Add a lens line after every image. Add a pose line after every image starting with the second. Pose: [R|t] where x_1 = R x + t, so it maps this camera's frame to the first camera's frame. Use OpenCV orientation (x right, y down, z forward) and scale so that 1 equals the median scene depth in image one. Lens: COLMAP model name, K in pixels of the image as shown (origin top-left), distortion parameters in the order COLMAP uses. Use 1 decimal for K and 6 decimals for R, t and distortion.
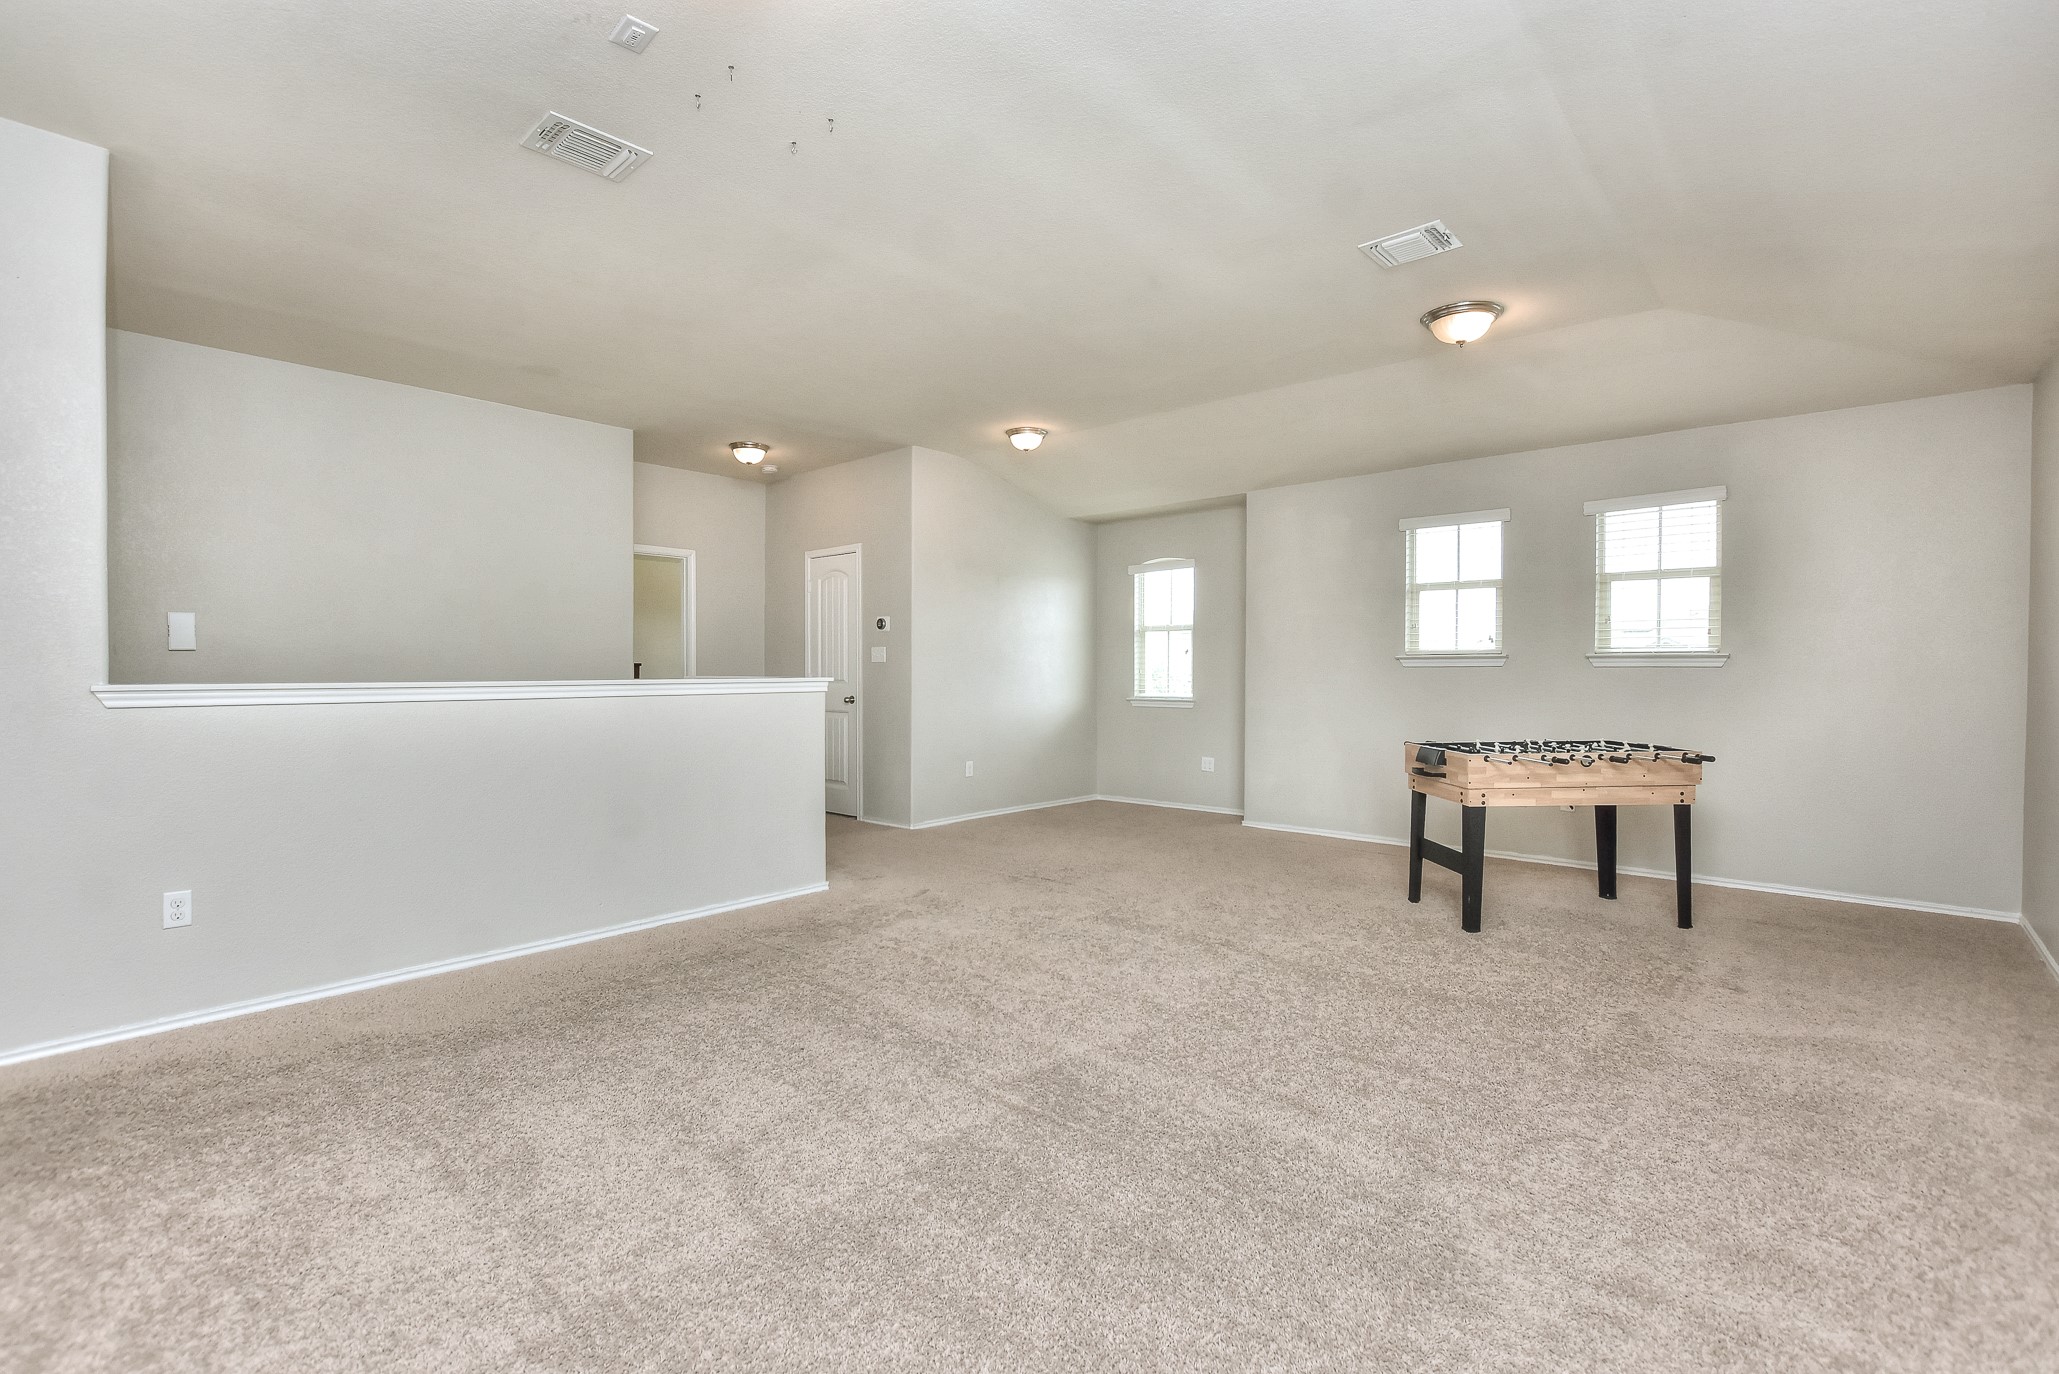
lens RADIAL K [[915.2, 0, 1067.9], [0, 915.2, 678.3], [0, 0, 1]] dist [-0.044643, -0.000086]
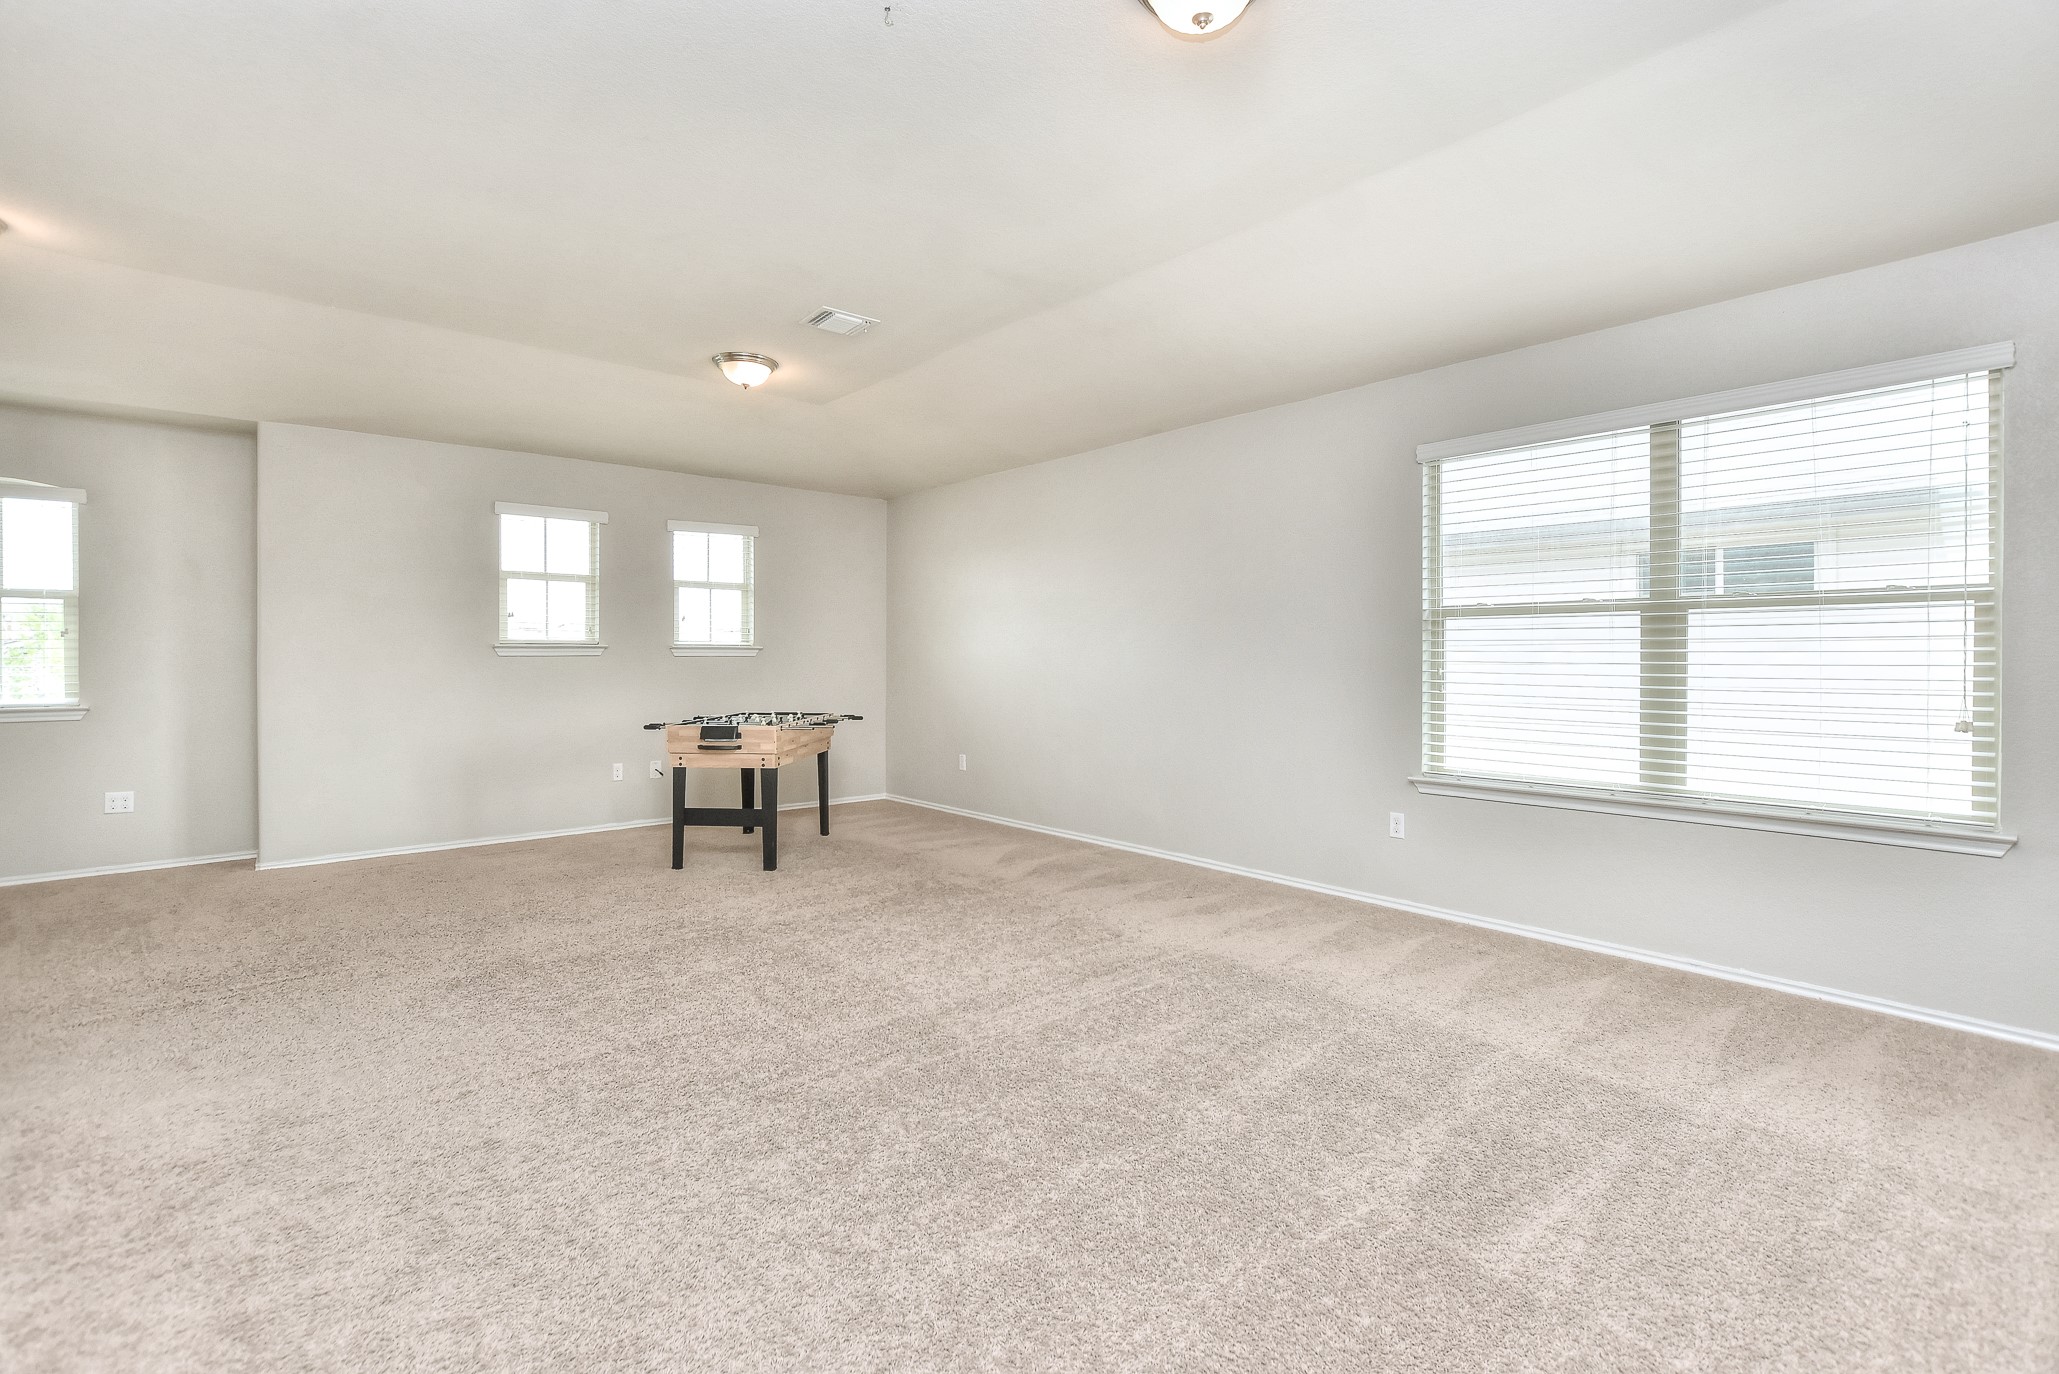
lens RADIAL K [[915.2, 0, 1067.9], [0, 915.2, 678.3], [0, 0, 1]] dist [-0.044643, -0.000086]
pose [[0.124944, -0.015217, 0.992047, -0.513307], [0.013348, 0.999818, 0.013655, 0.005456], [-0.992074, 0.011536, 0.125124, 0.305843]]
